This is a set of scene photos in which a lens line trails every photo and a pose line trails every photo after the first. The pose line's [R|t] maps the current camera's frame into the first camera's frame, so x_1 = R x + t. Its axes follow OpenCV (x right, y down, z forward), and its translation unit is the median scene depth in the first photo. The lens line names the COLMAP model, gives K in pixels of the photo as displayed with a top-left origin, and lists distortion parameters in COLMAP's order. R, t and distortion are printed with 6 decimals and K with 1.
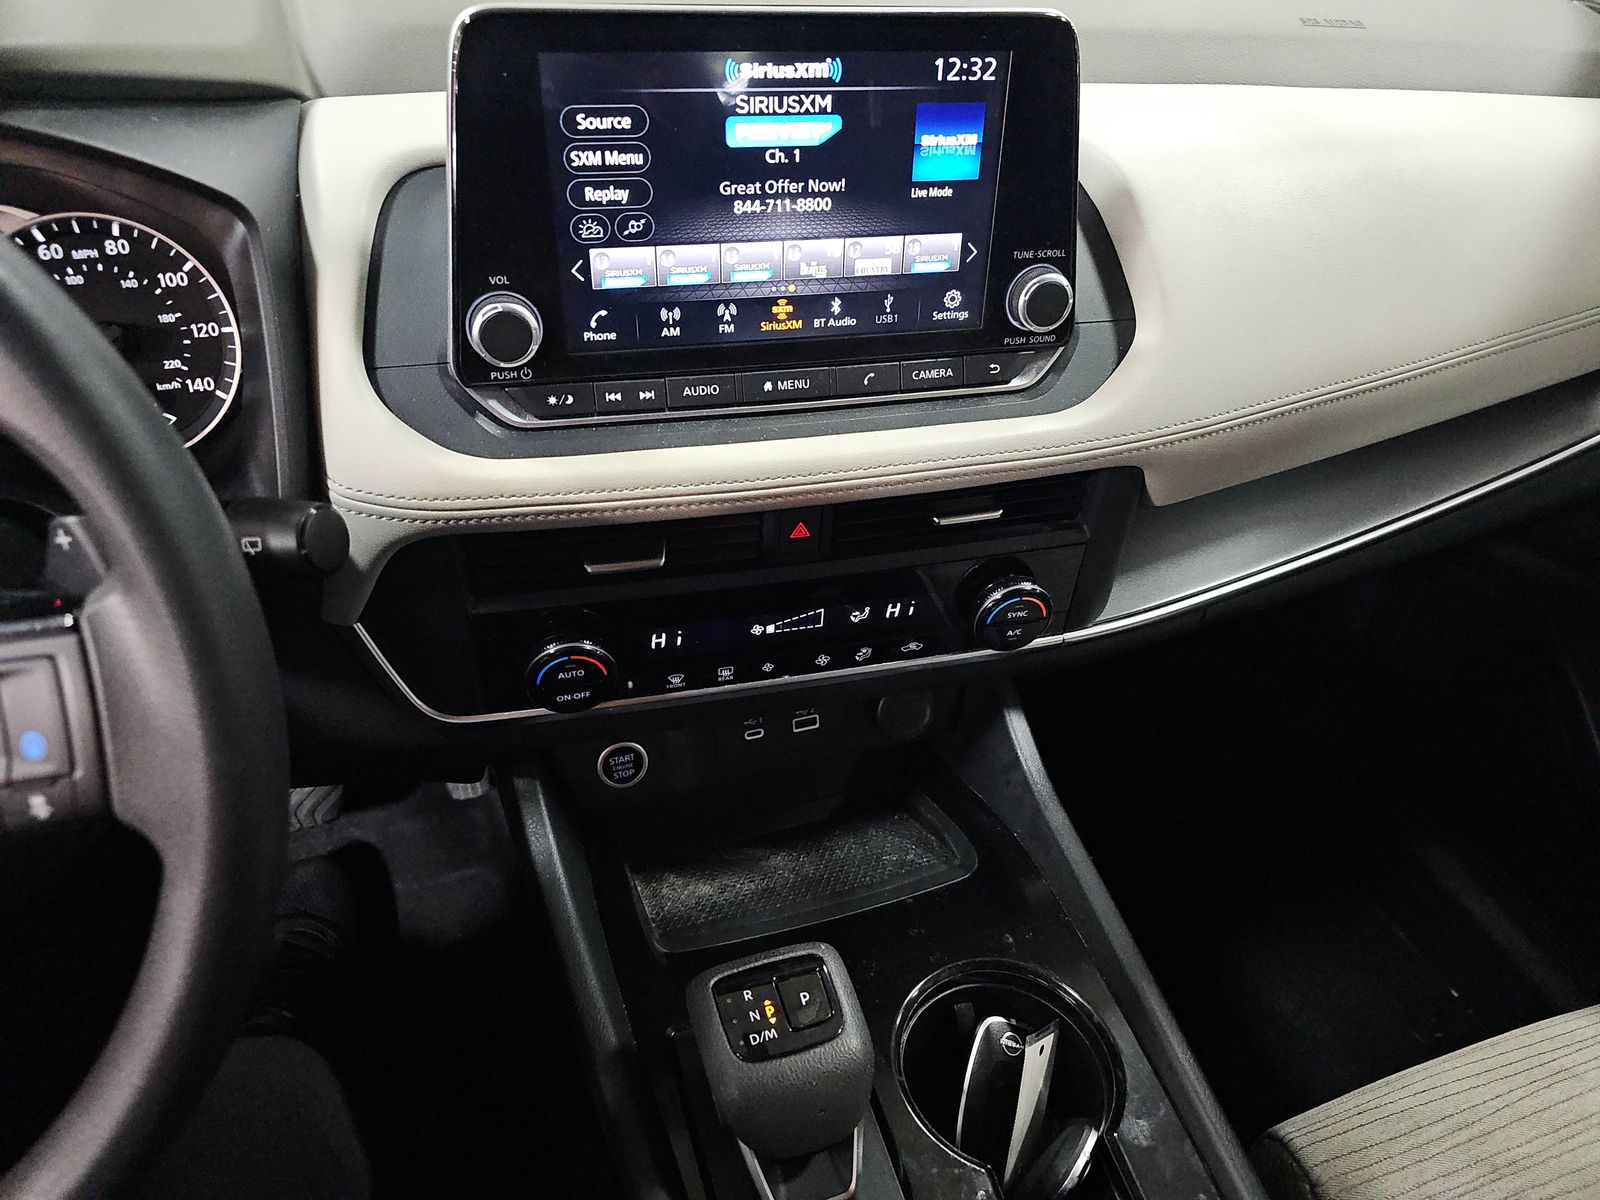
lens RADIAL K [[1053.4, 0, 784.2], [0, 1053.4, 603.1], [0, 0, 1]] dist [0.008293, -0.027231]
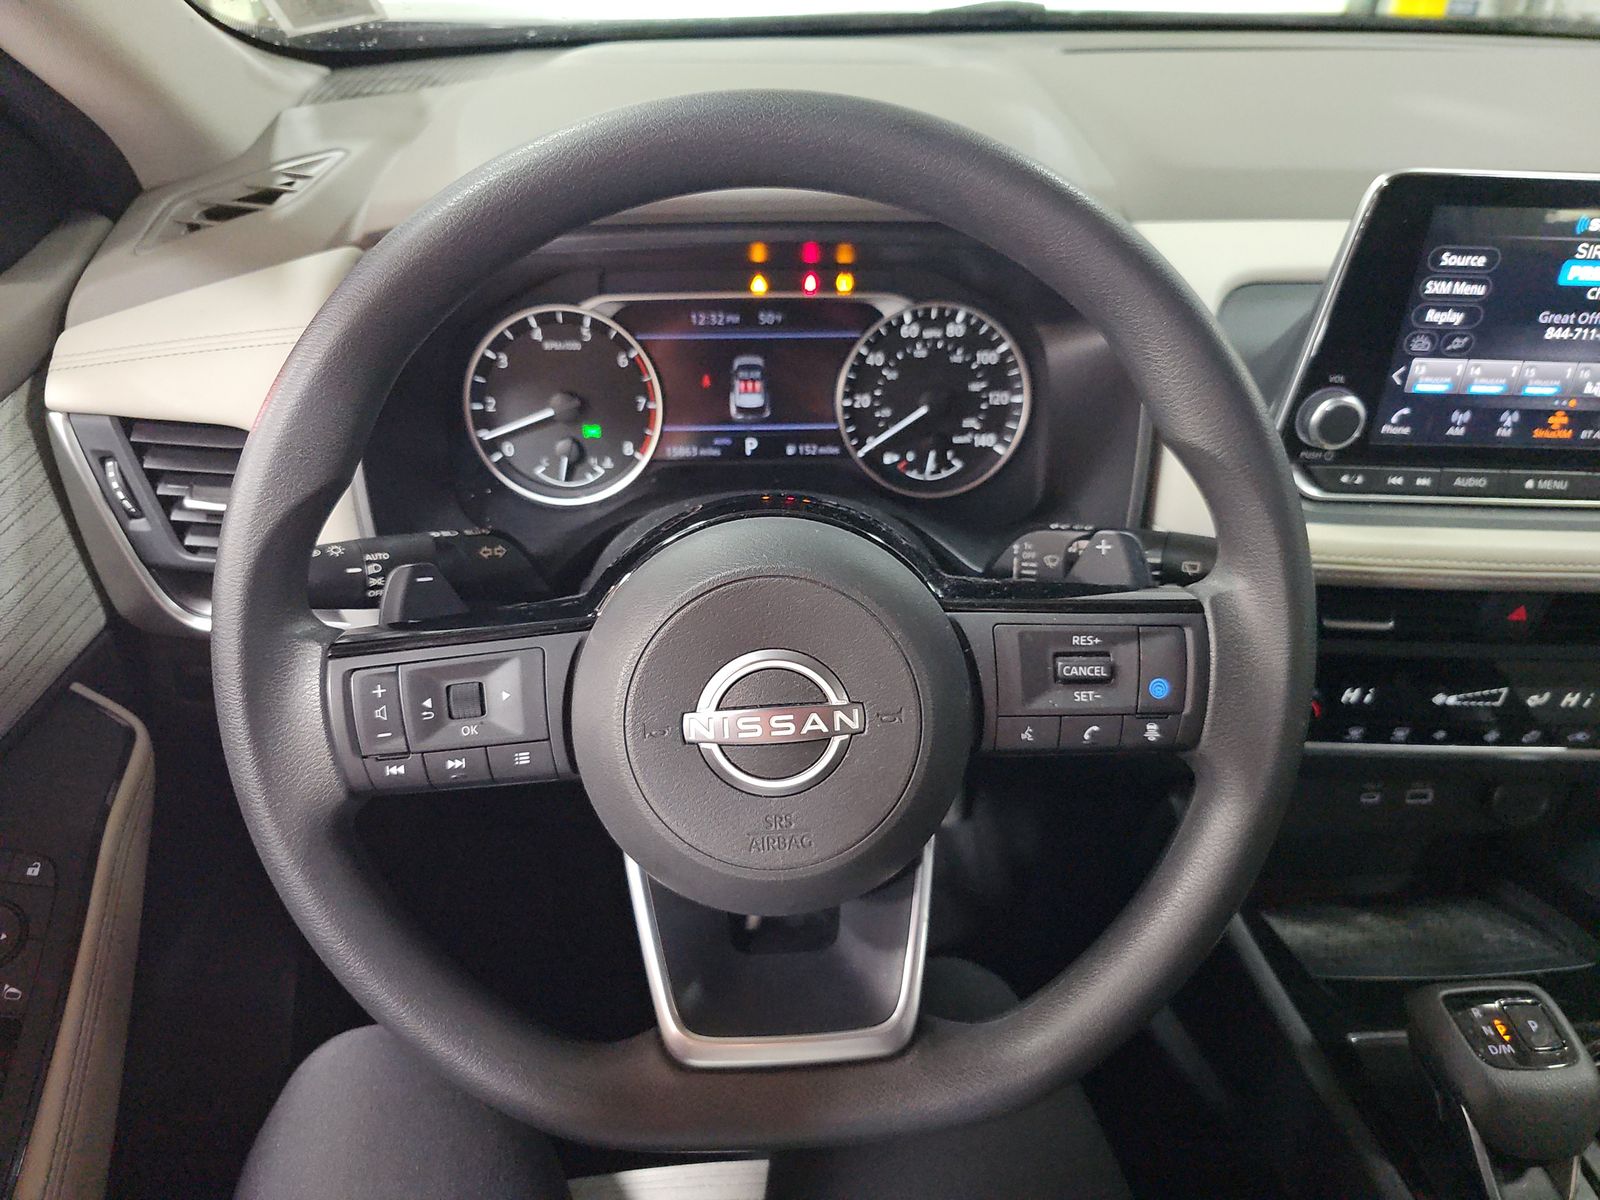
lens RADIAL K [[1053.4, 0, 789.5], [0, 1053.4, 612.7], [0, 0, 1]] dist [0.008293, -0.027231]
pose [[0.960505, 0.124106, -0.249056, -0.494007], [-0.140992, 0.988692, -0.051076, 0.104849], [0.239901, 0.084173, 0.967141, -0.288108]]
